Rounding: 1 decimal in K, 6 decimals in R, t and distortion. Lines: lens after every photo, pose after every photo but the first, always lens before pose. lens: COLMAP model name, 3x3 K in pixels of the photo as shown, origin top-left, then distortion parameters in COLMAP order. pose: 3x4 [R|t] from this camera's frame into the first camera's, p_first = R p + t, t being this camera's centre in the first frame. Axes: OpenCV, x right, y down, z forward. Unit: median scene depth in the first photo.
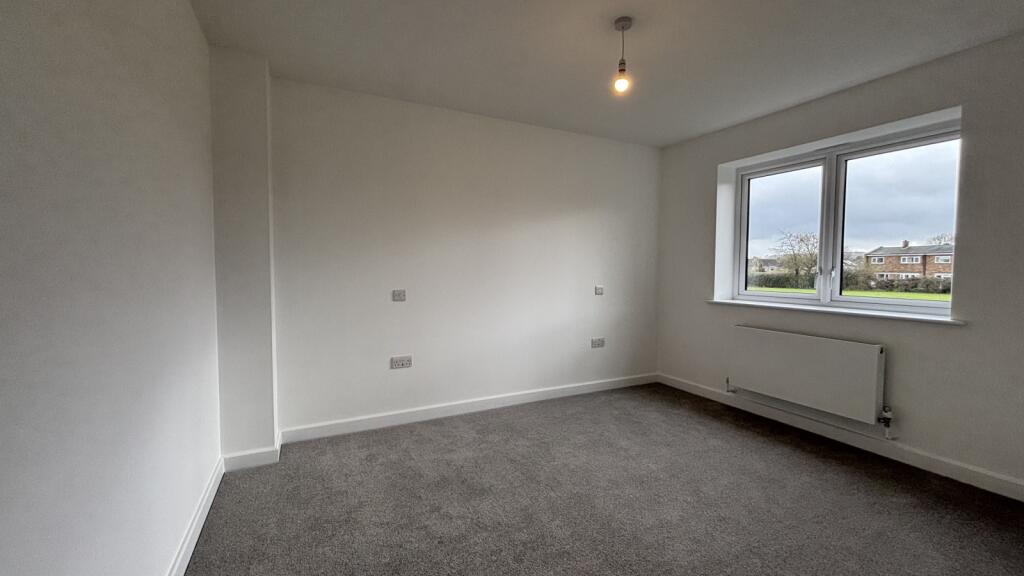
lens RADIAL K [[473.1, 0, 516.3], [0, 473.1, 294.4], [0, 0, 1]] dist [0.061259, -0.000039]
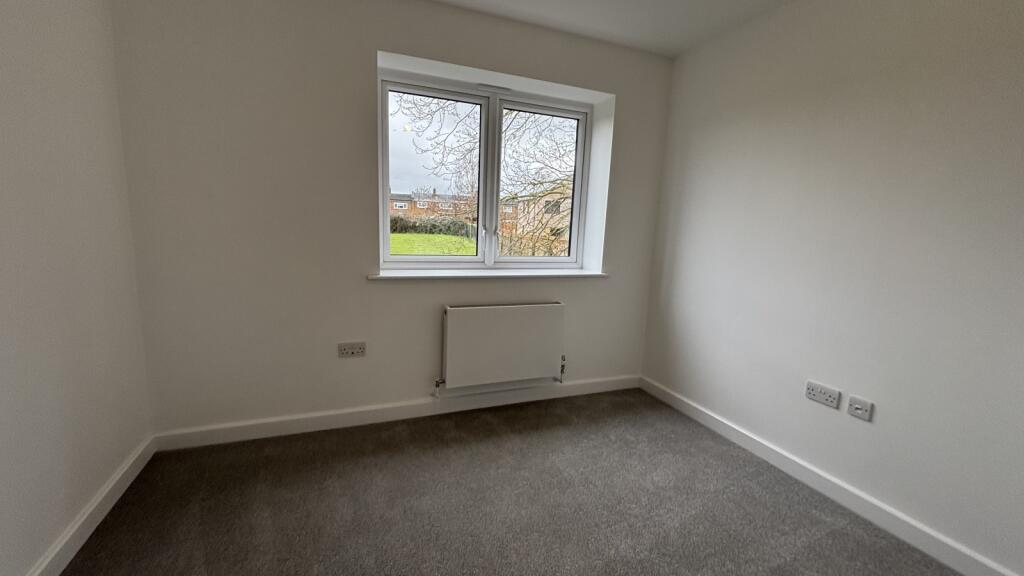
lens RADIAL K [[473.1, 0, 516.3], [0, 473.1, 294.4], [0, 0, 1]] dist [0.061259, -0.000039]
pose [[0.014645, -0.174956, 0.984467, -0.254984], [0.008903, 0.984557, 0.174839, -0.083739], [-0.999853, 0.006205, 0.015976, 0.929303]]
